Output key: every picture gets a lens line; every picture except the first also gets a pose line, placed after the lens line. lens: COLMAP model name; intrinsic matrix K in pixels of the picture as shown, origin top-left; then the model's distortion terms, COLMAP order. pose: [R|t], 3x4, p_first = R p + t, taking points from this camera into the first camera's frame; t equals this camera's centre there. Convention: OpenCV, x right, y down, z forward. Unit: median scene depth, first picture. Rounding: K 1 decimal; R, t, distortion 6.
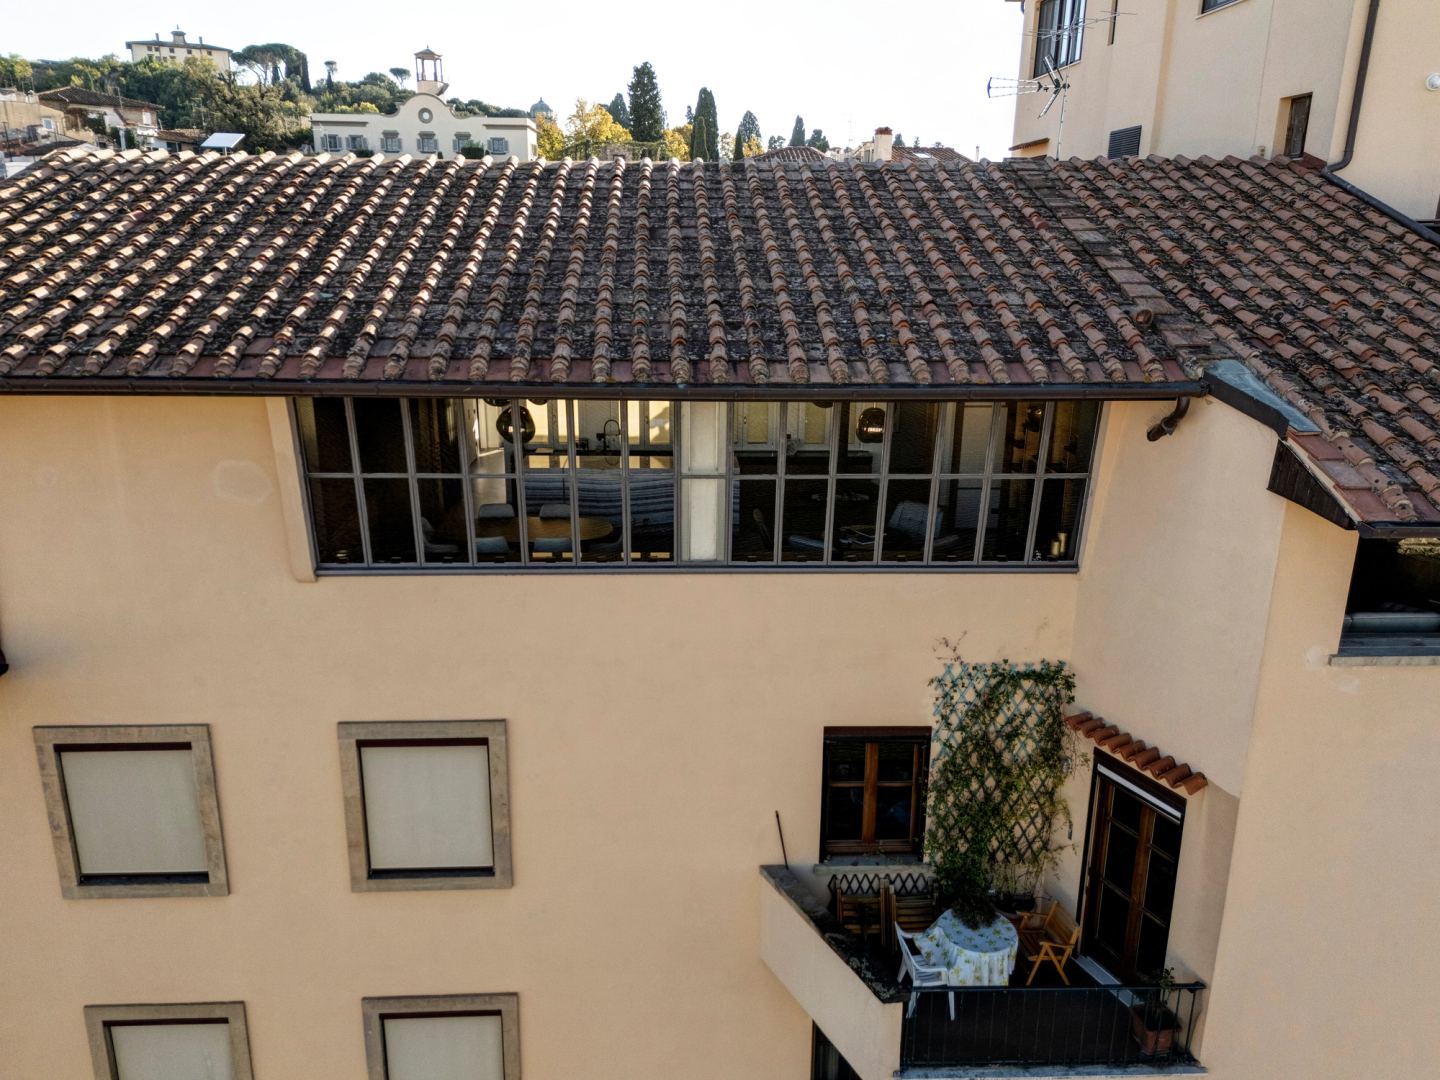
lens RADIAL K [[1053.6, 0, 716.6], [0, 1053.6, 538.6], [0, 0, 1]] dist [0.087132, -0.085288]
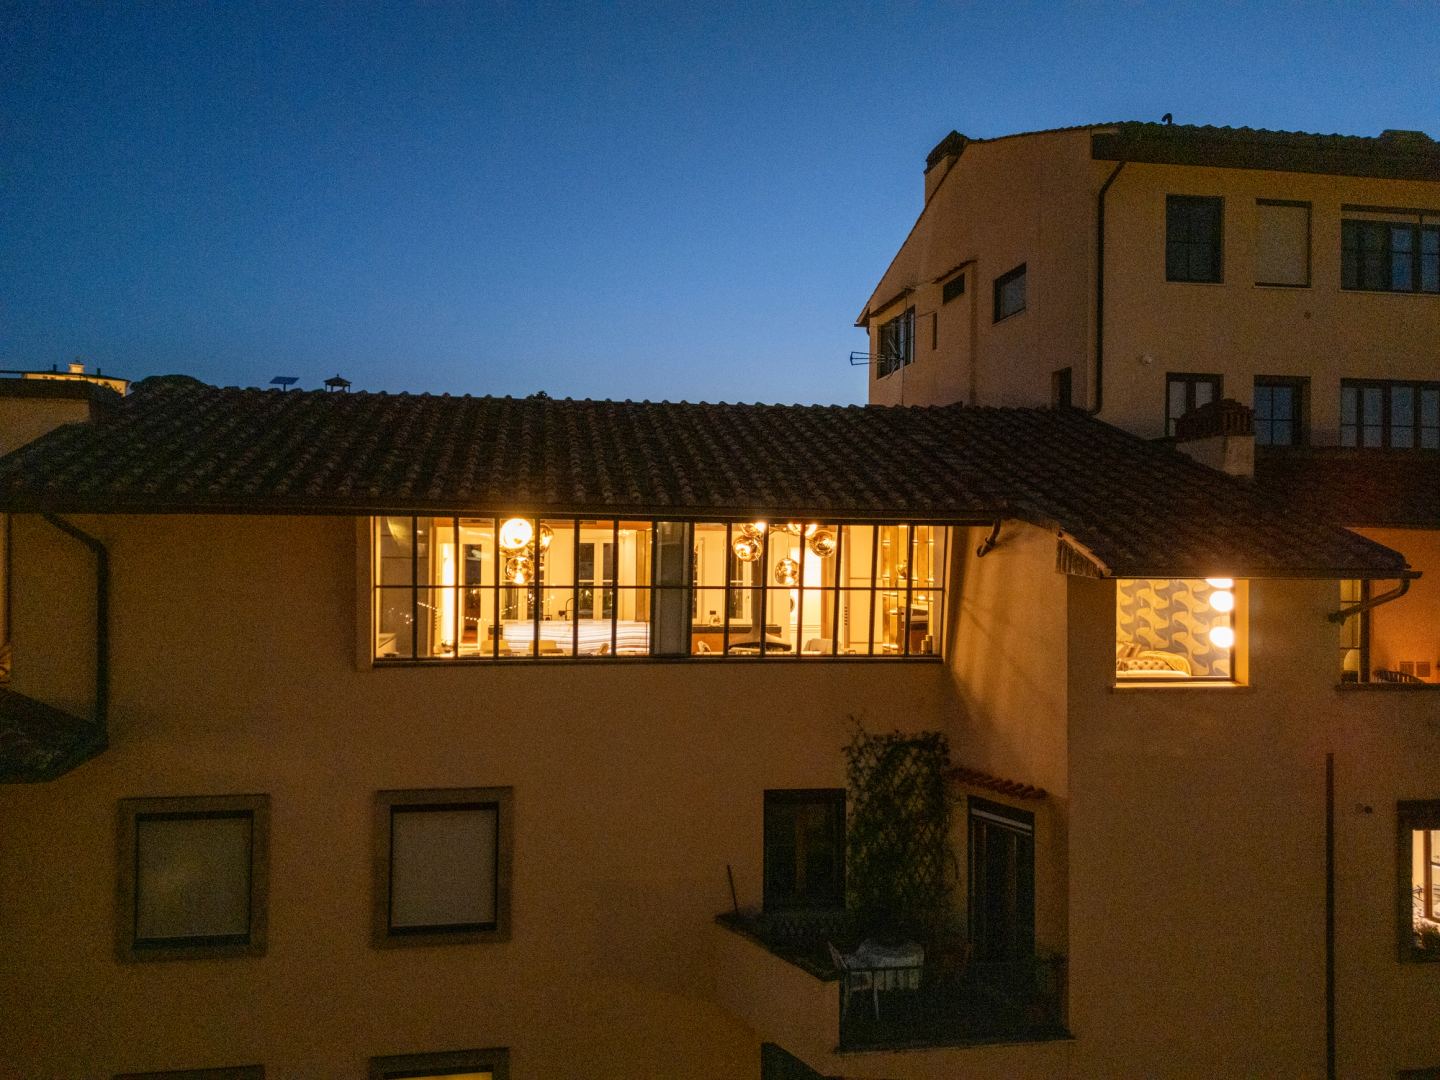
lens RADIAL K [[1053.6, 0, 716.6], [0, 1053.6, 538.6], [0, 0, 1]] dist [0.087132, -0.085288]
pose [[0.993625, 0.001494, 0.112726, -0.098818], [0.031089, 0.957507, -0.286731, 0.251012], [-0.108364, 0.288407, 0.951356, -0.298303]]
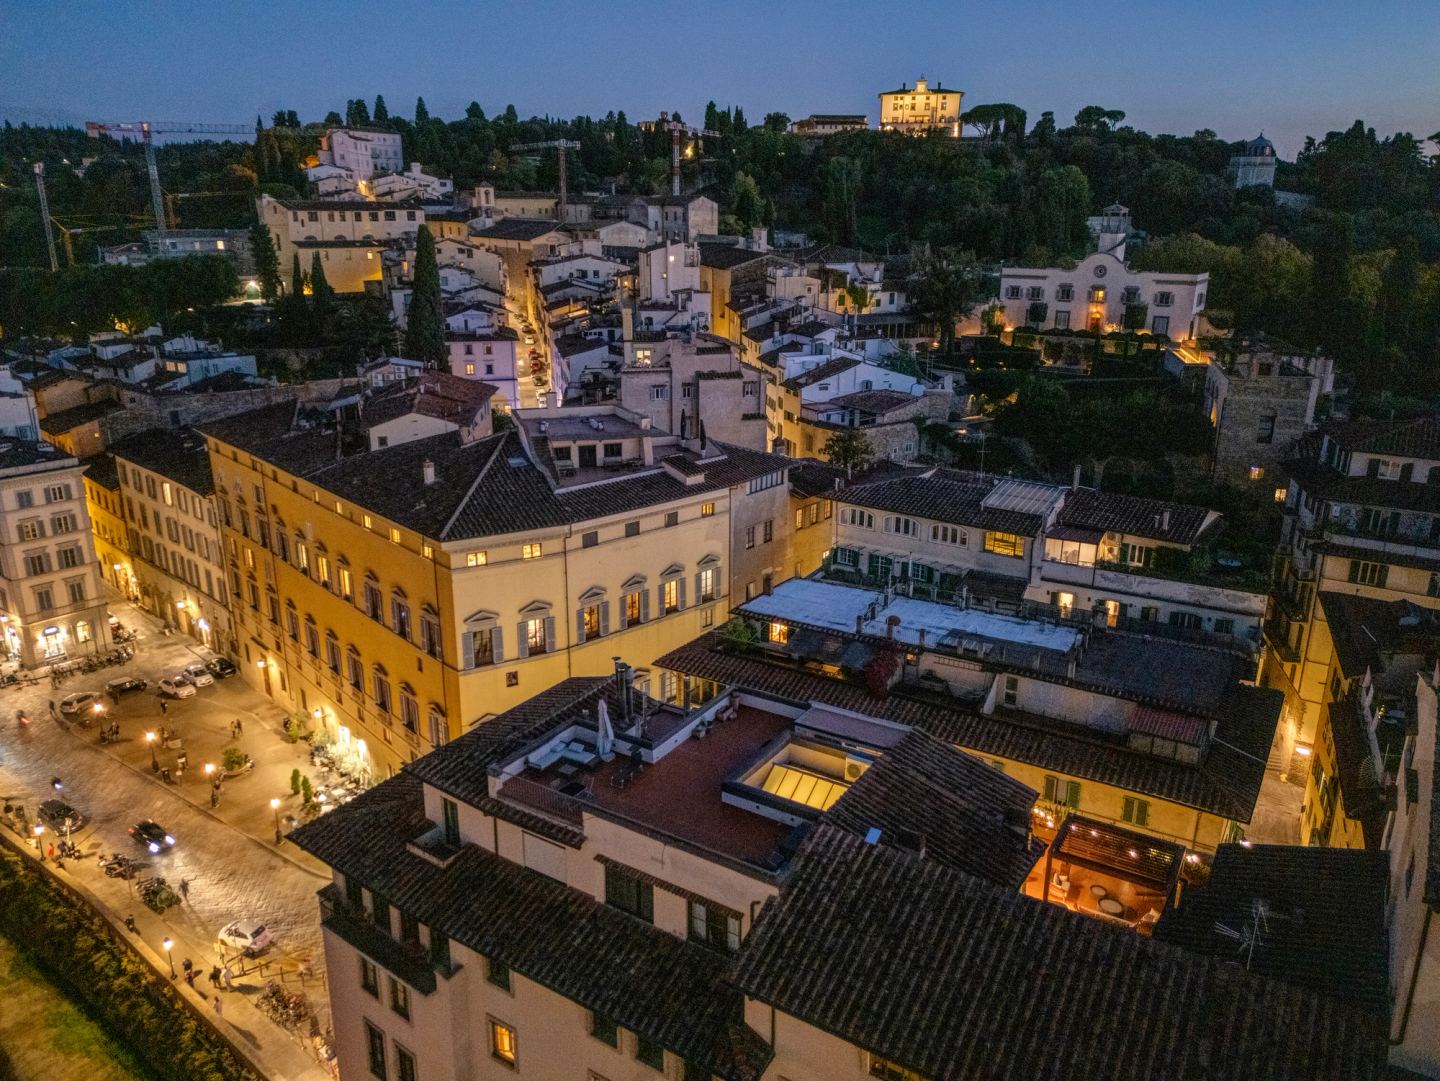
lens RADIAL K [[1053.6, 0, 716.6], [0, 1053.6, 539.1], [0, 0, 1]] dist [0.087132, -0.085288]
pose [[0.821645, 0.165282, -0.545510, 0.604847], [-0.157274, 0.985623, 0.061745, -1.437256], [0.547872, 0.035062, 0.835827, -1.627006]]
